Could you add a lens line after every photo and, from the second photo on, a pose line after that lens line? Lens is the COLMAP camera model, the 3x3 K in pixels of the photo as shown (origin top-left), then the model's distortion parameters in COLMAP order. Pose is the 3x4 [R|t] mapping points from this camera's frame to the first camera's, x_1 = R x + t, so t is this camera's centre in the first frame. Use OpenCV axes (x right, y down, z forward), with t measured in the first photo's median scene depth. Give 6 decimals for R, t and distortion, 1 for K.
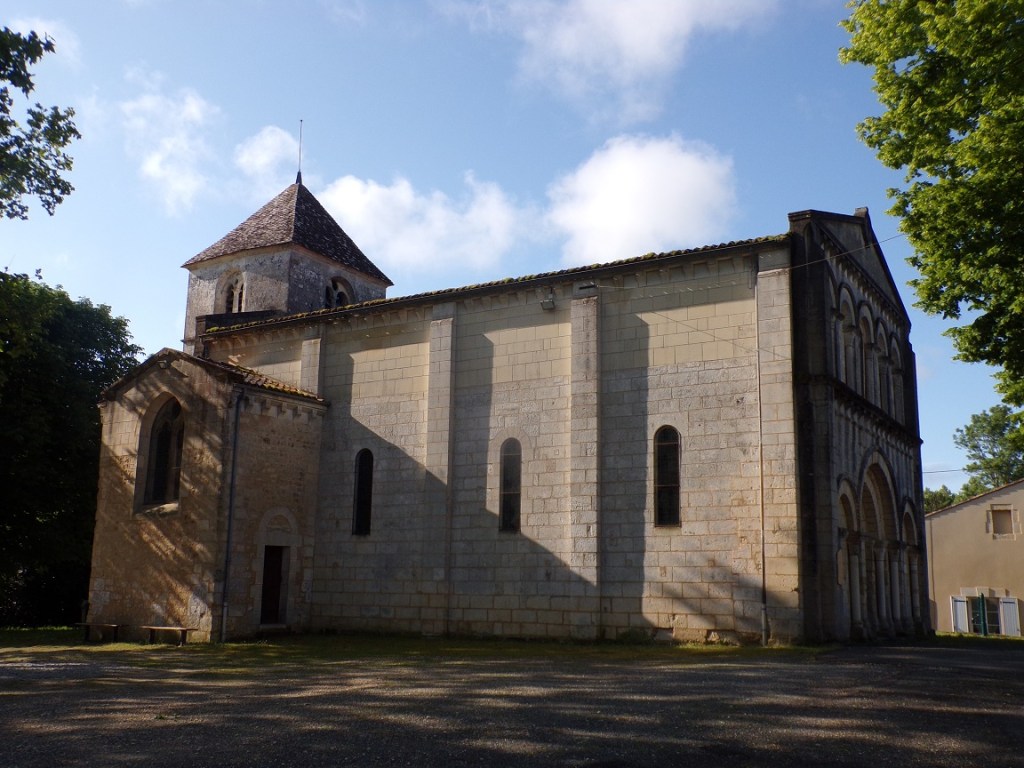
lens RADIAL K [[1048.1, 0, 515.3], [0, 1048.1, 389.0], [0, 0, 1]] dist [0.012767, 0.000000]
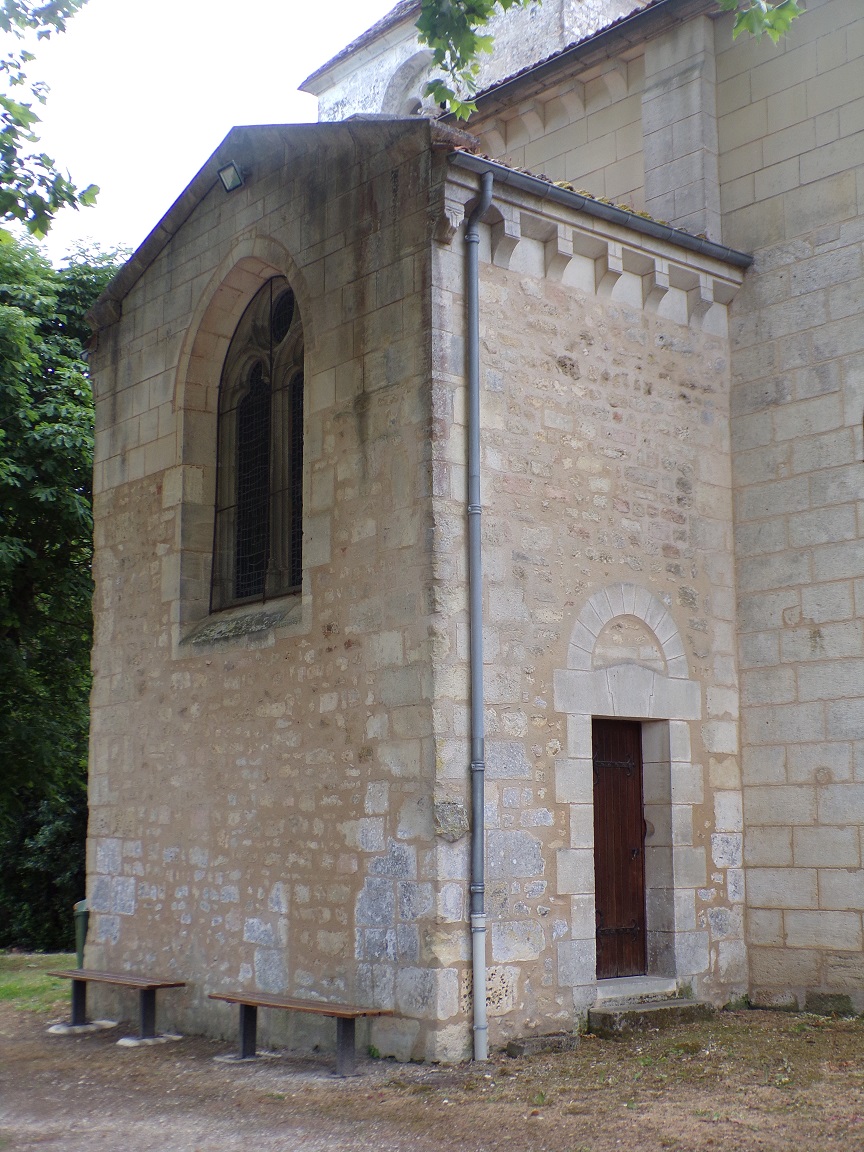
lens RADIAL K [[1578.9, 0, 432.7], [0, 1578.9, 573.7], [0, 0, 1]] dist [-0.001080, 0.000000]
pose [[0.963371, -0.066632, -0.259763, -0.159100], [0.072268, 0.997311, 0.012195, 0.097998], [0.258252, -0.030521, 0.965595, 0.546927]]
